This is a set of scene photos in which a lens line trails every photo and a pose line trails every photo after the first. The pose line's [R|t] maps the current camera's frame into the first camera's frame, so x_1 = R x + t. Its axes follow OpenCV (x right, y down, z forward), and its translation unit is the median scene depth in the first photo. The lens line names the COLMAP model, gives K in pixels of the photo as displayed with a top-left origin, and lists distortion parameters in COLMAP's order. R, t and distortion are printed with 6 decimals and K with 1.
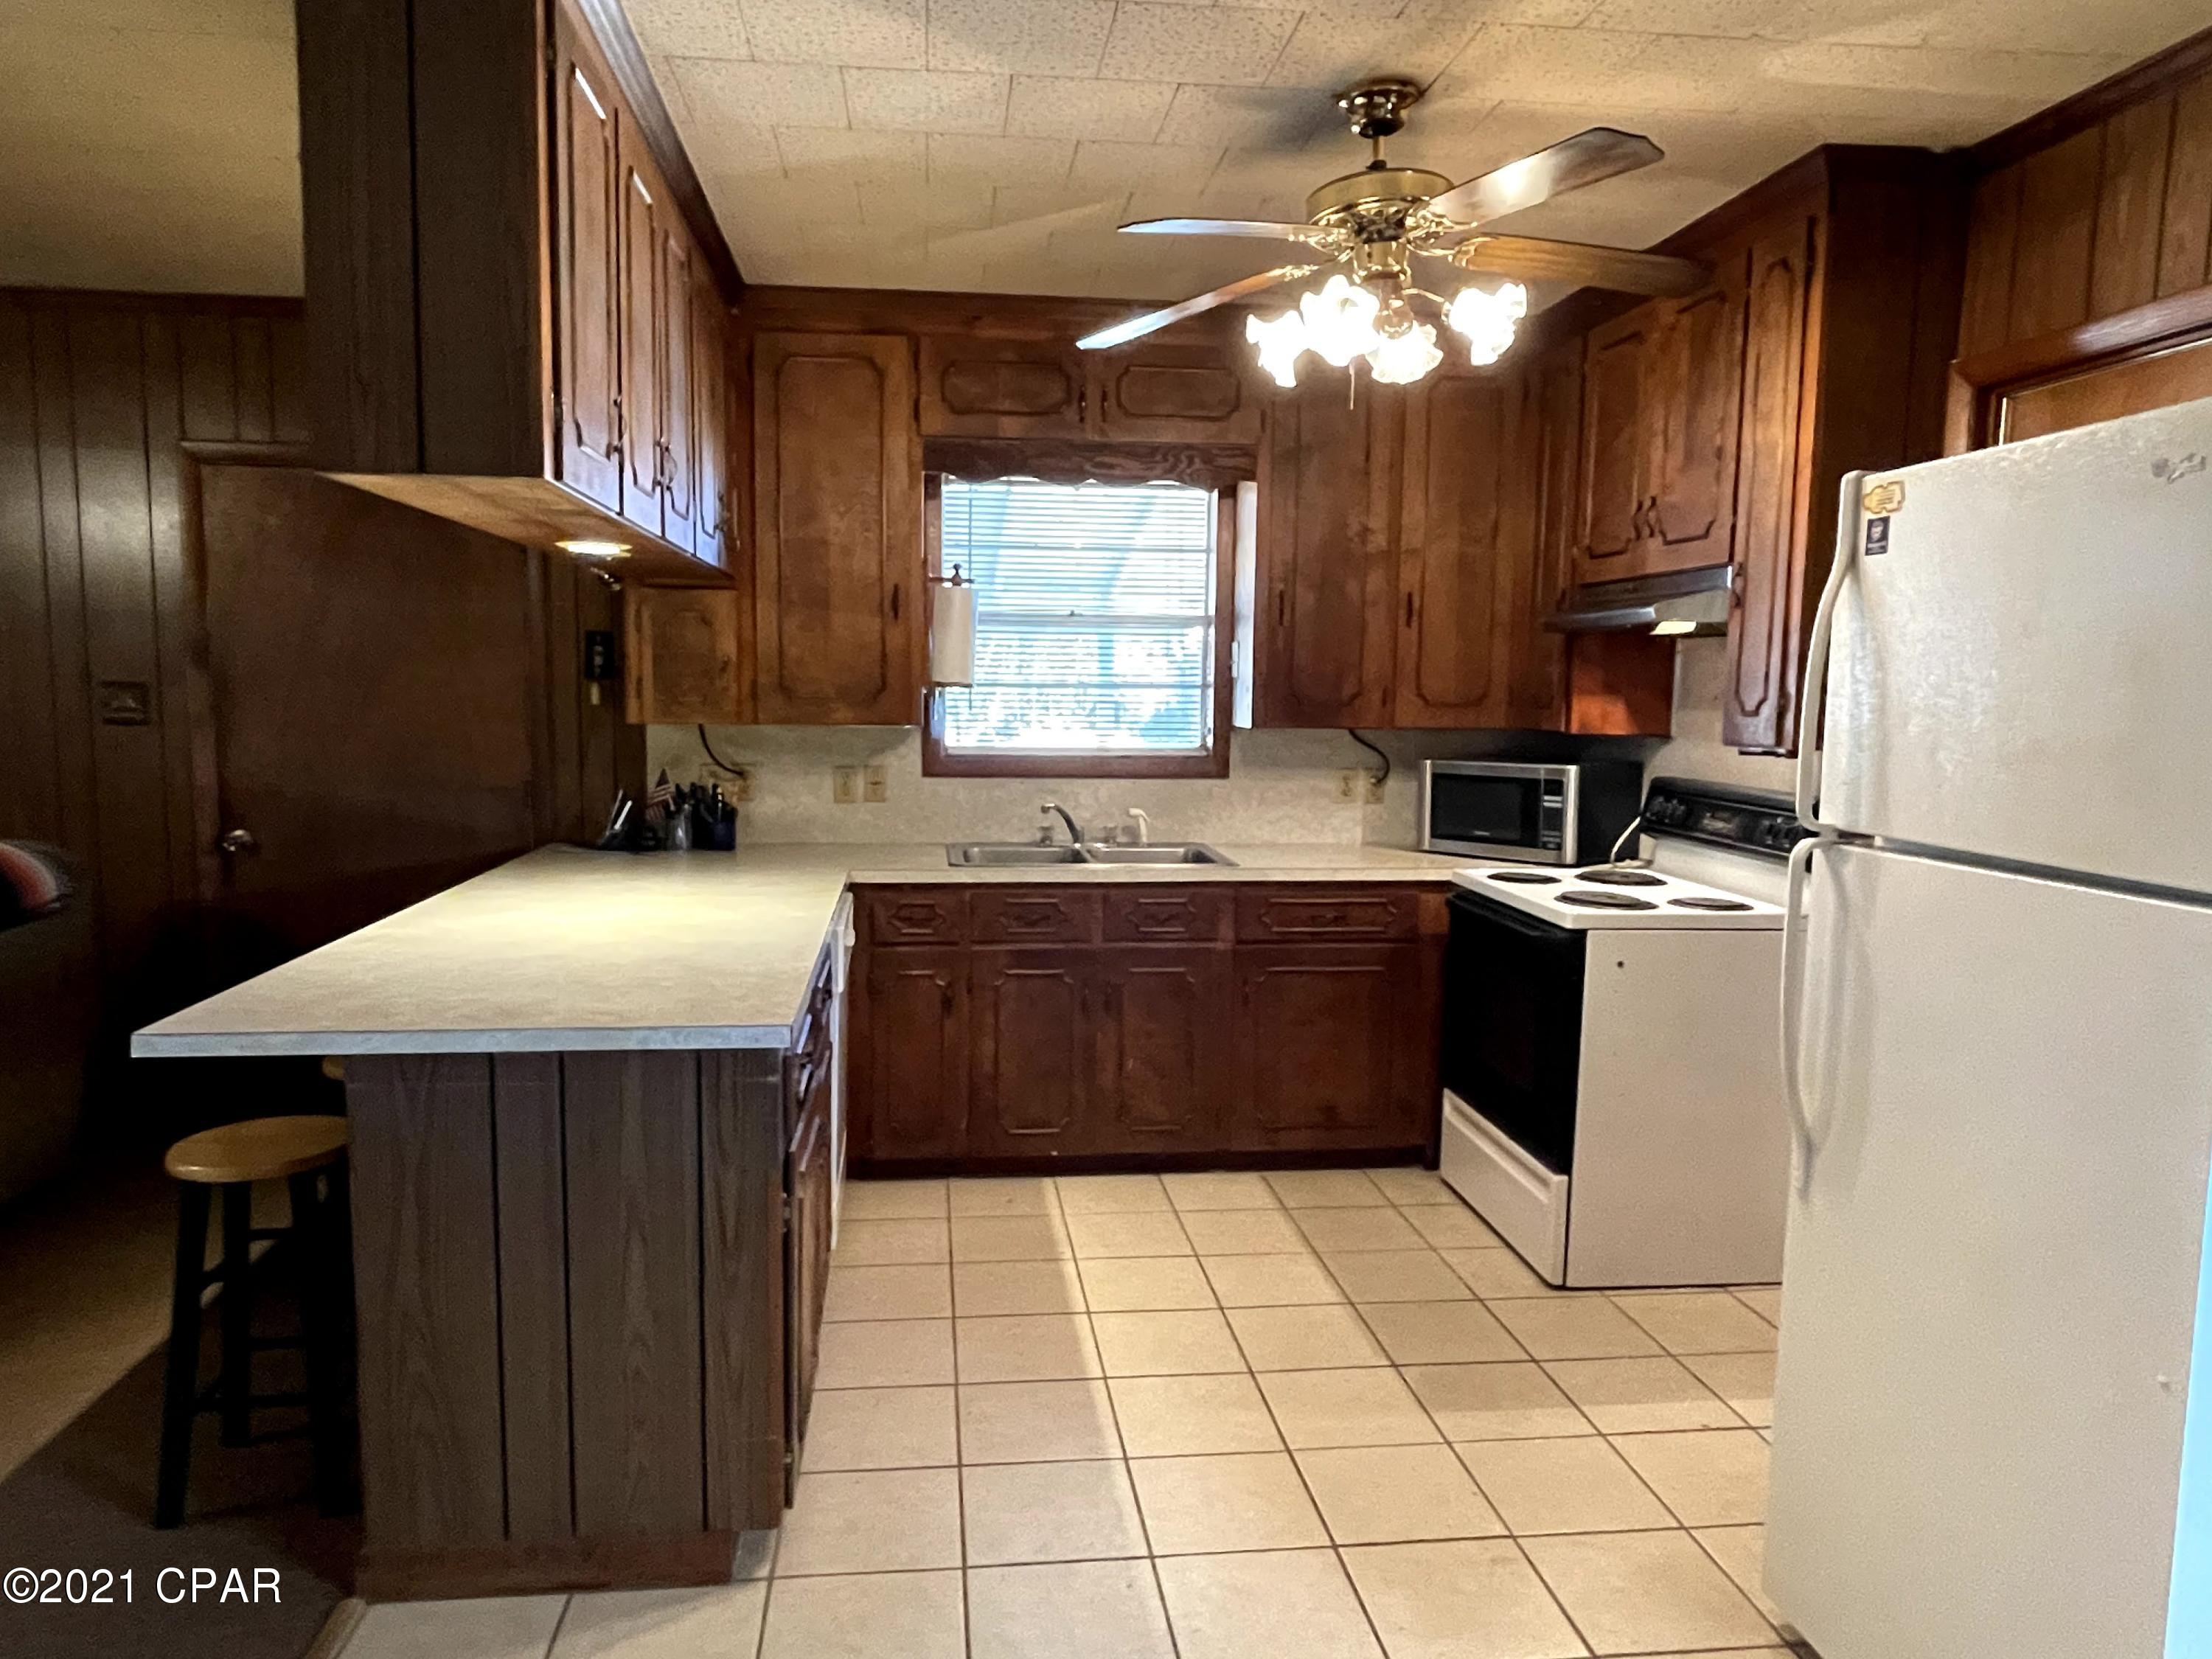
lens RADIAL K [[1443.1, 0, 1097.3], [0, 1443.1, 822.9], [0, 0, 1]] dist [-0.004335, -0.000477]
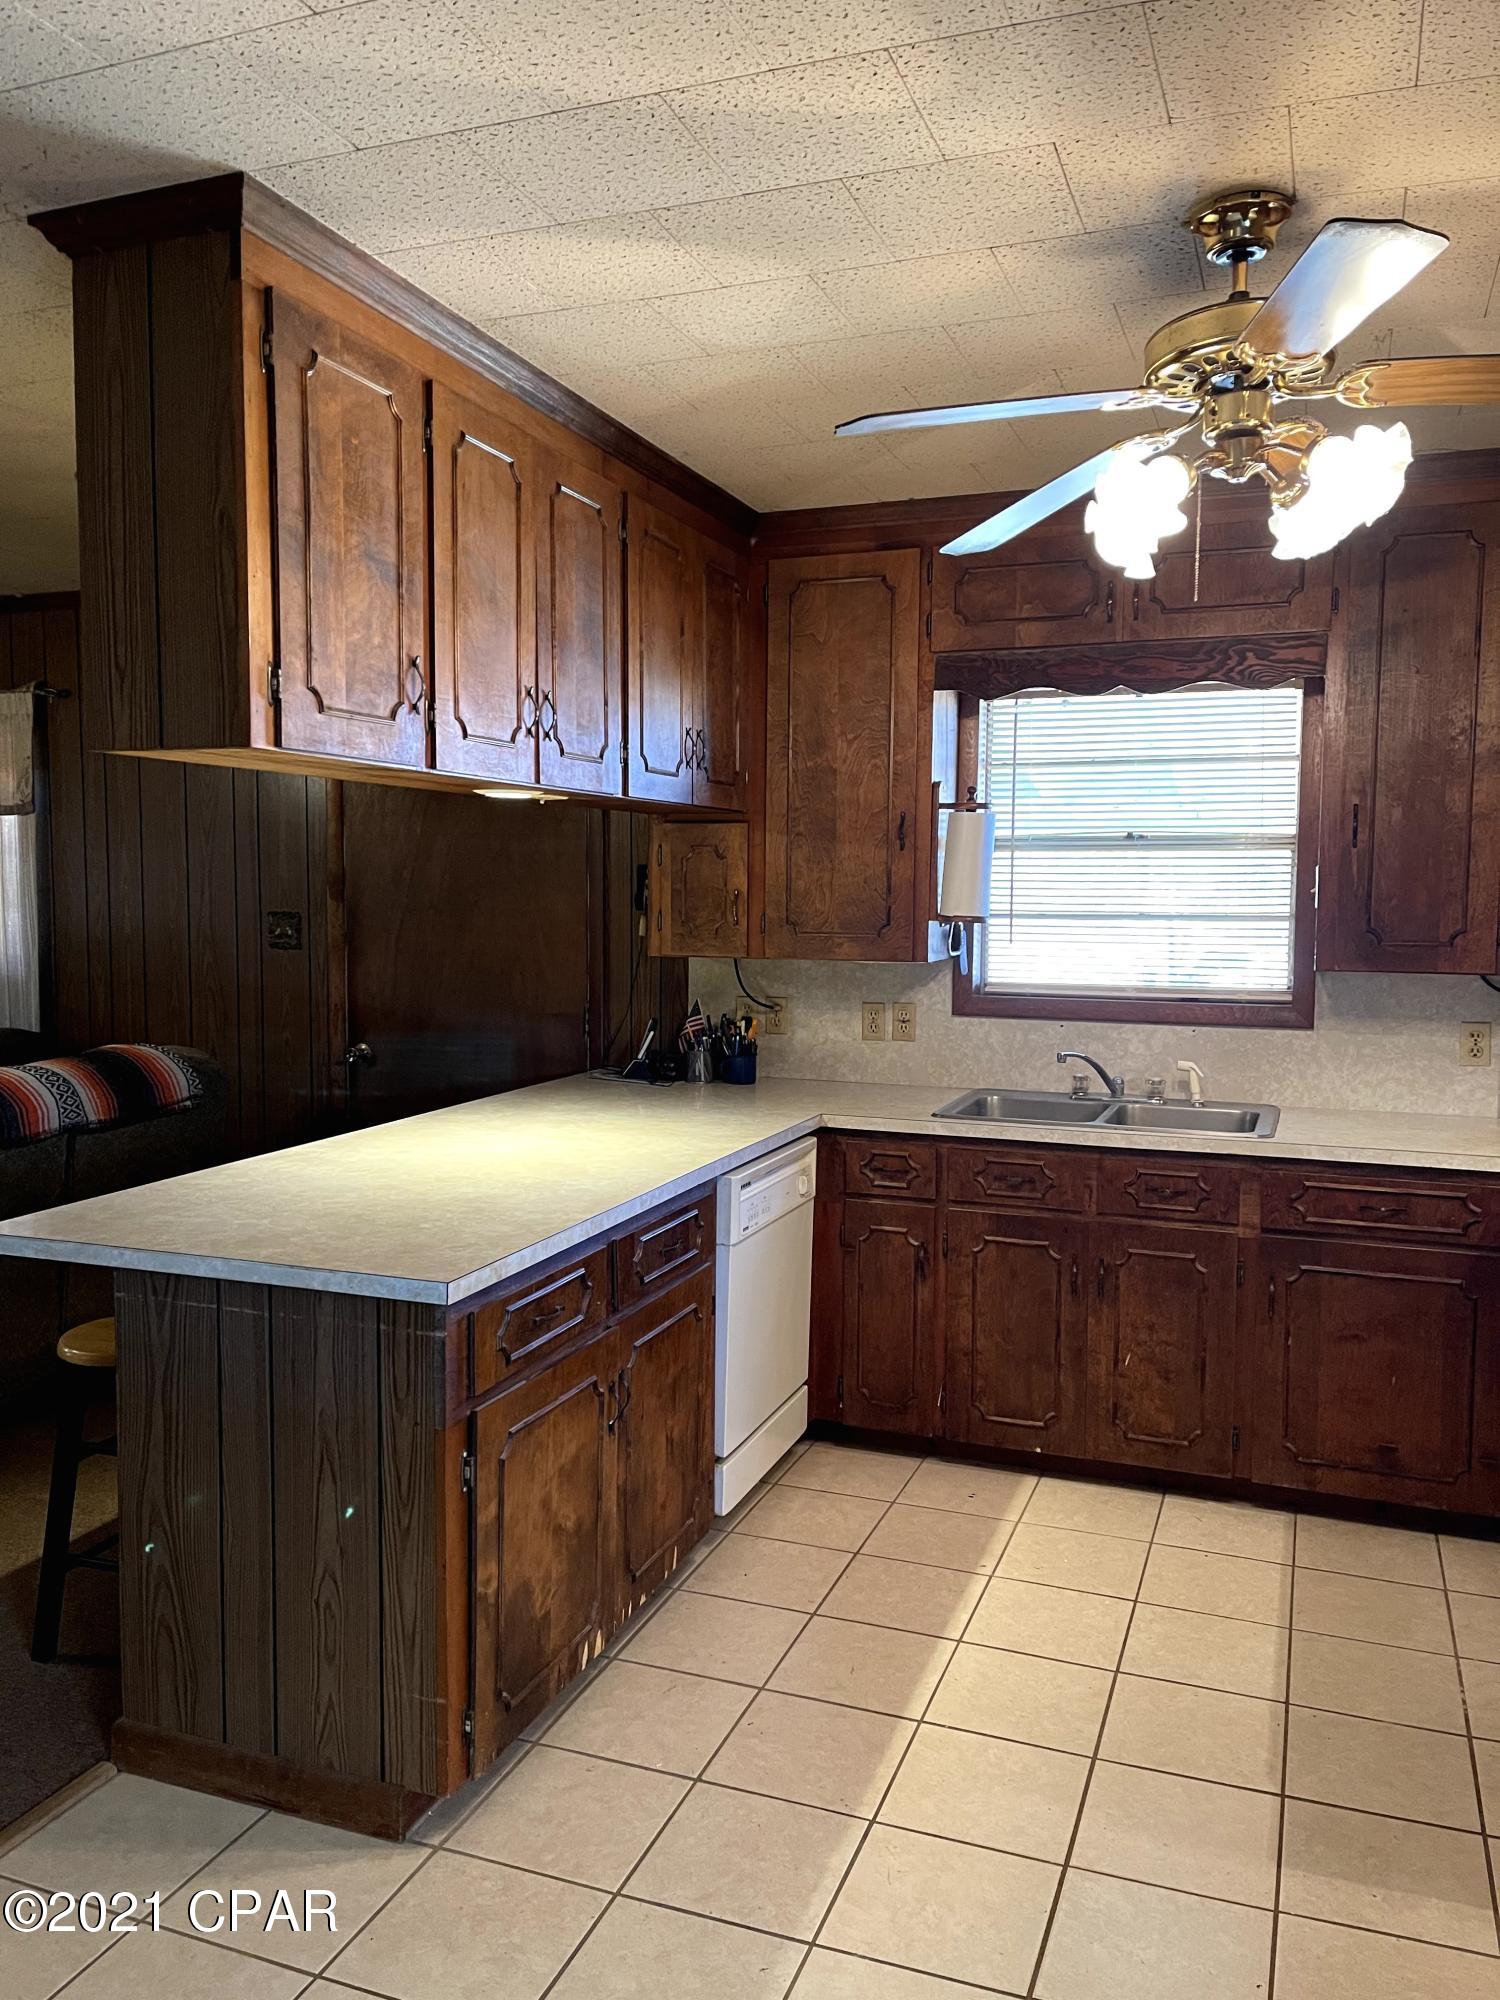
lens RADIAL K [[1518.1, 0, 750.0], [0, 1518.1, 1000.0], [0, 0, 1]] dist [0.075998, -0.095772]
pose [[0.894809, 0.028262, -0.445553, 0.219369], [-0.040394, 0.999026, -0.017753, -0.021755], [0.444618, 0.033883, 0.895079, 0.073077]]
